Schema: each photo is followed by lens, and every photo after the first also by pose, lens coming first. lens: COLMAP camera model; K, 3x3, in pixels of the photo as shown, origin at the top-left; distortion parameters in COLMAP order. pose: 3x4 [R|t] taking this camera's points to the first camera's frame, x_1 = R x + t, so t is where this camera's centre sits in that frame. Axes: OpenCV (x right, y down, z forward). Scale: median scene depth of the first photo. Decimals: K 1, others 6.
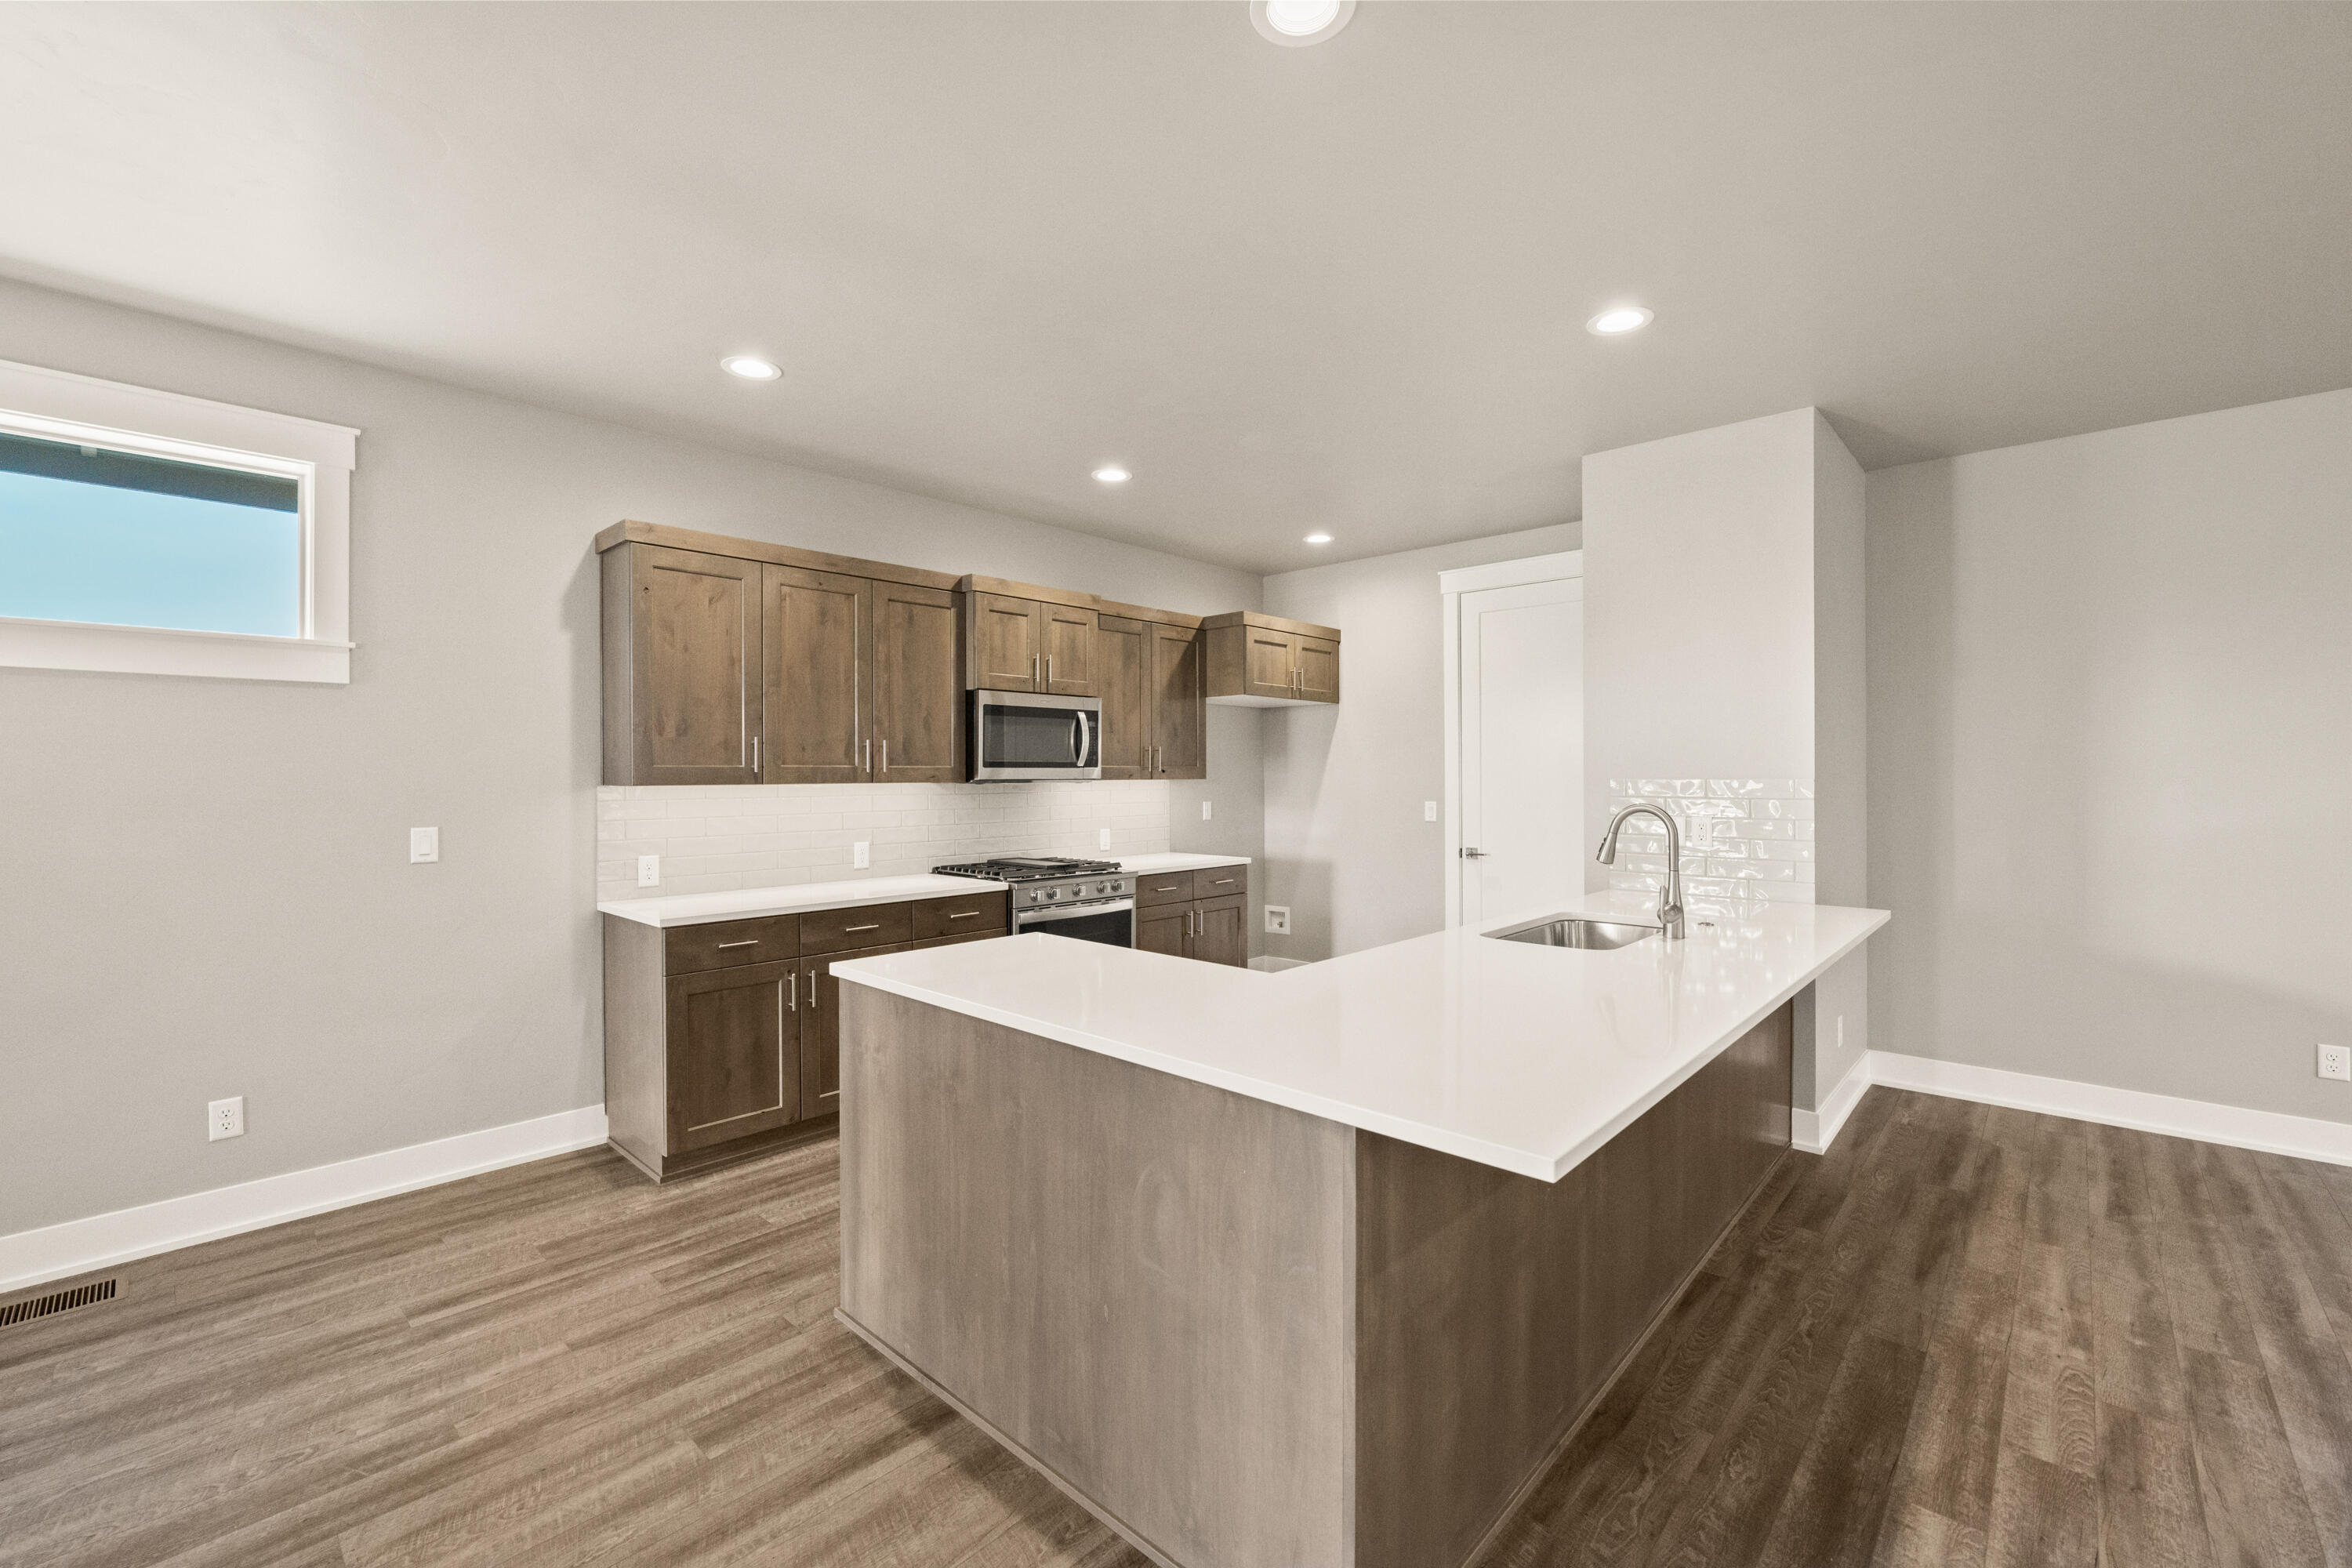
lens RADIAL K [[981.4, 0, 1169.3], [0, 981.4, 768.2], [0, 0, 1]] dist [-0.018579, 0.002892]
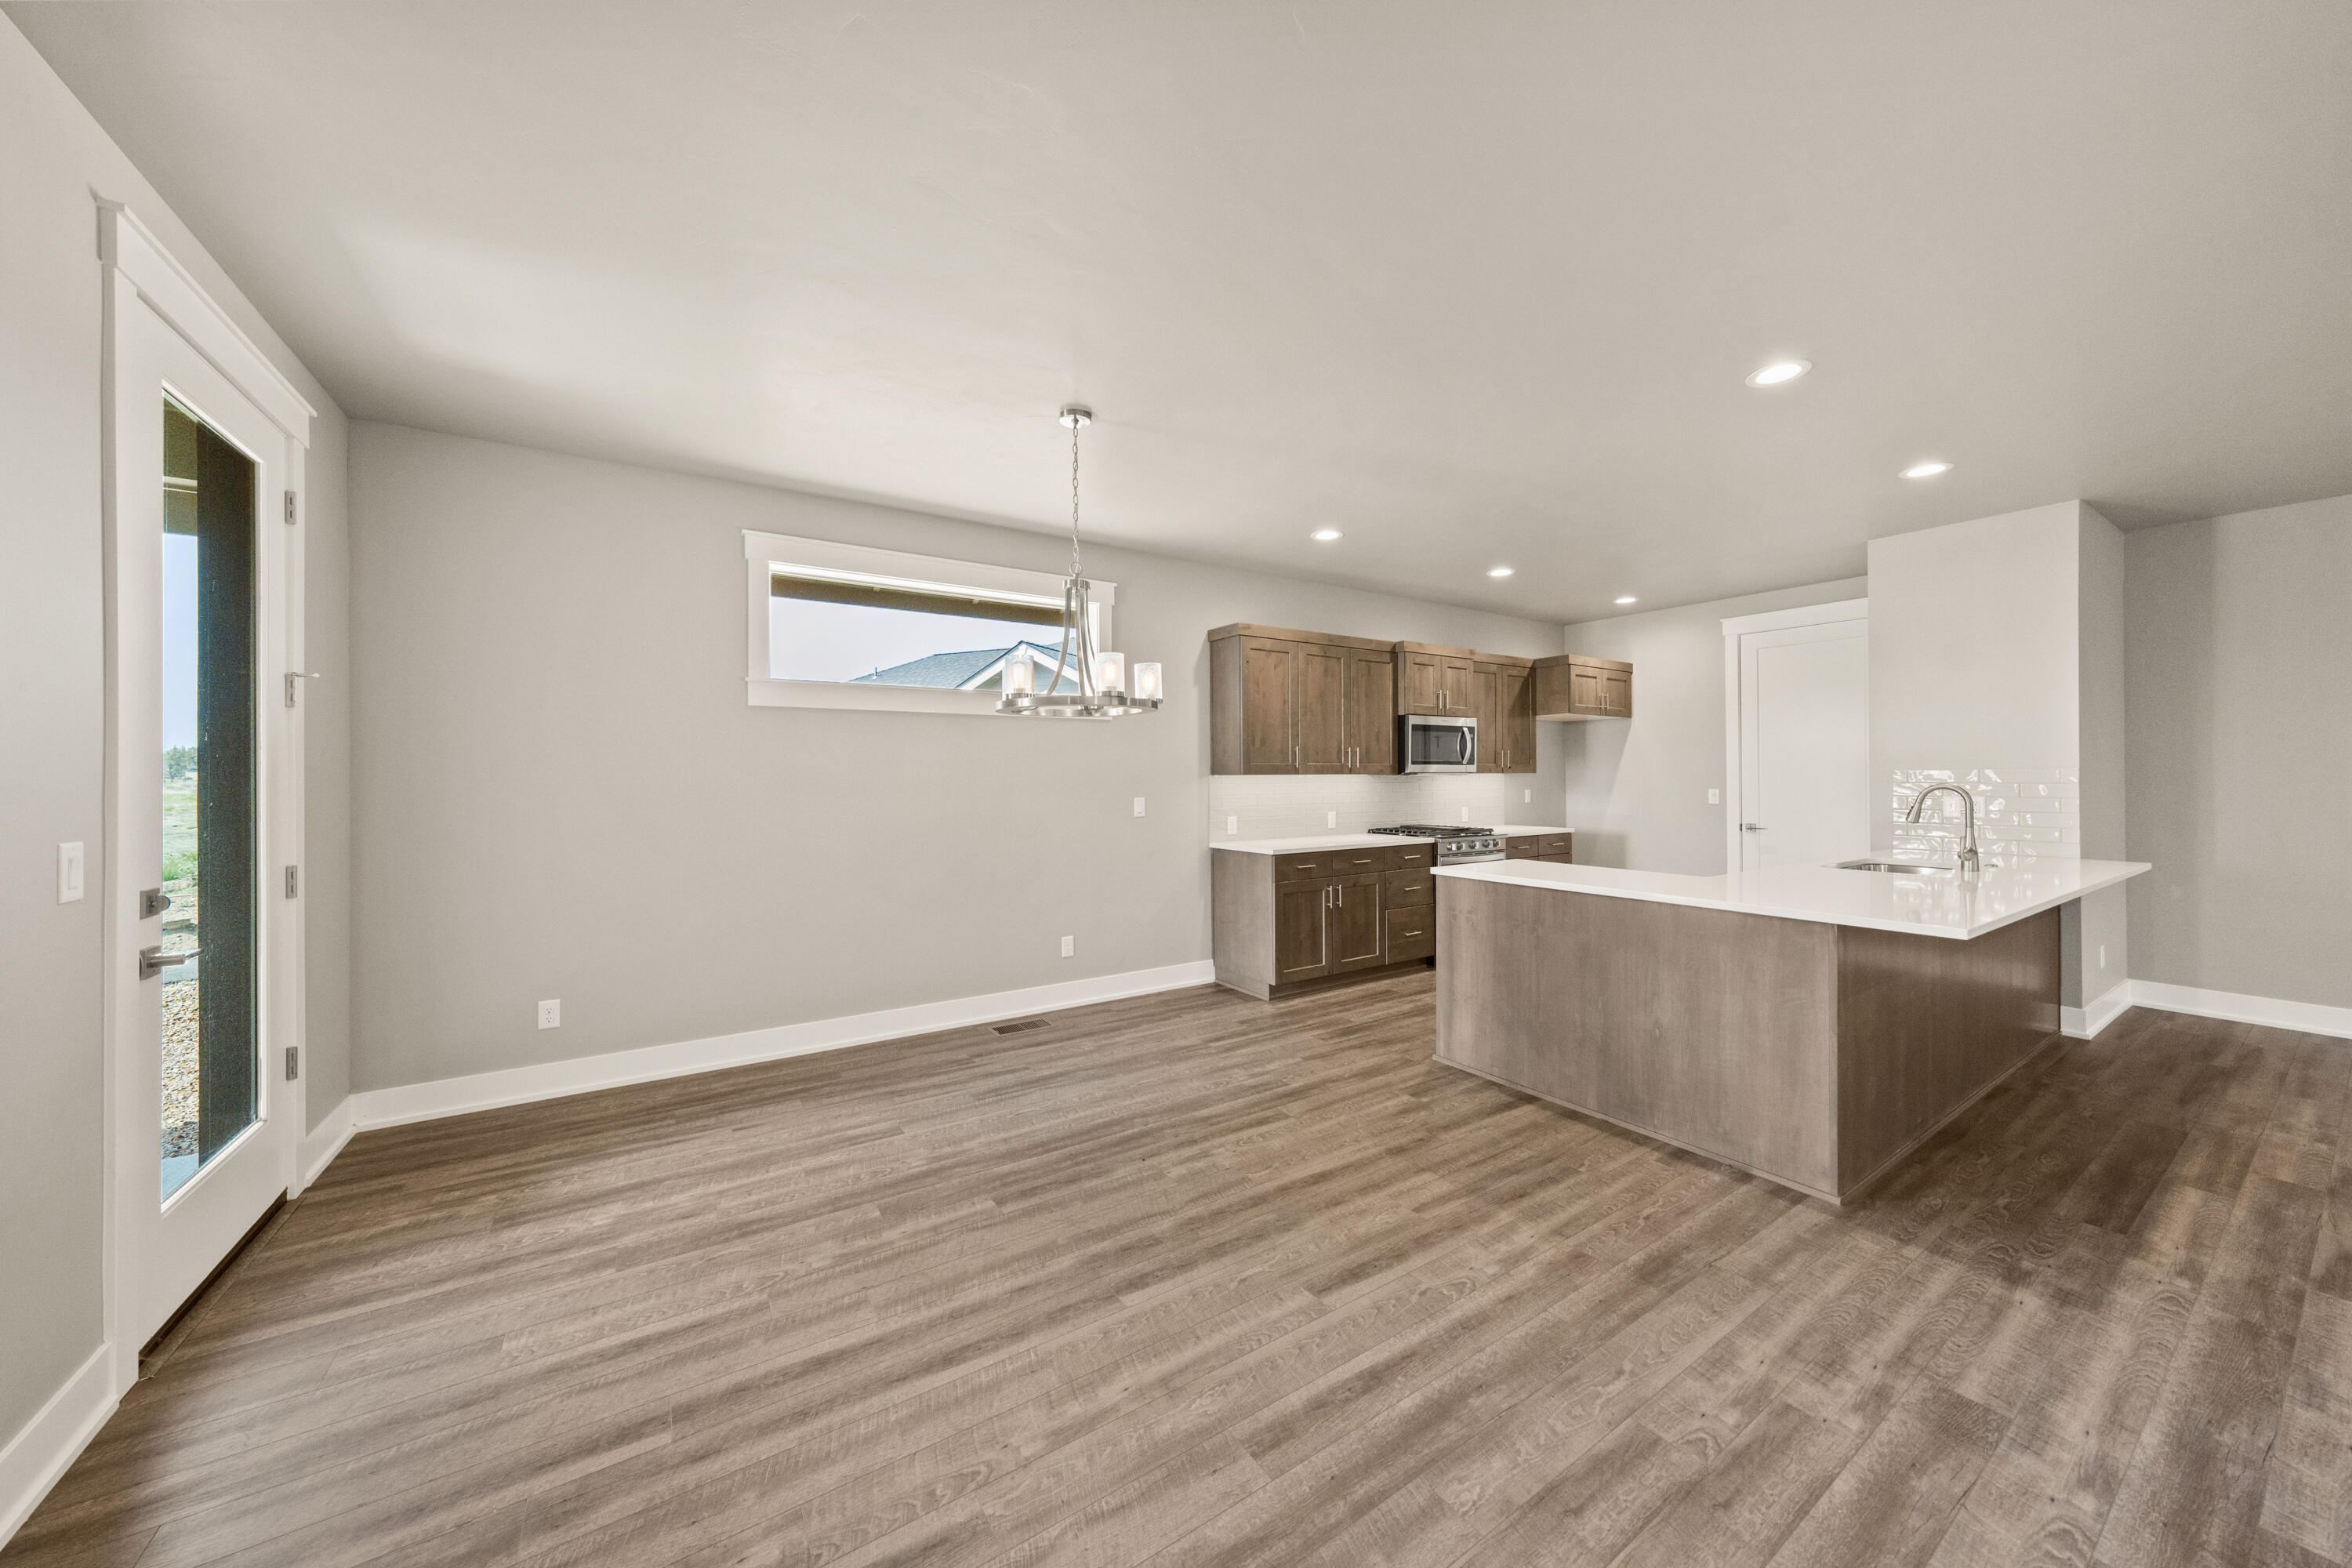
lens RADIAL K [[806.8, 0, 1165.8], [0, 806.8, 771.7], [0, 0, 1]] dist [-0.007192, 0.002768]
pose [[0.970600, -0.003503, -0.240672, -0.320469], [0.003622, 0.999993, 0.000050, 0.011111], [0.240670, -0.000920, 0.970607, -0.416548]]
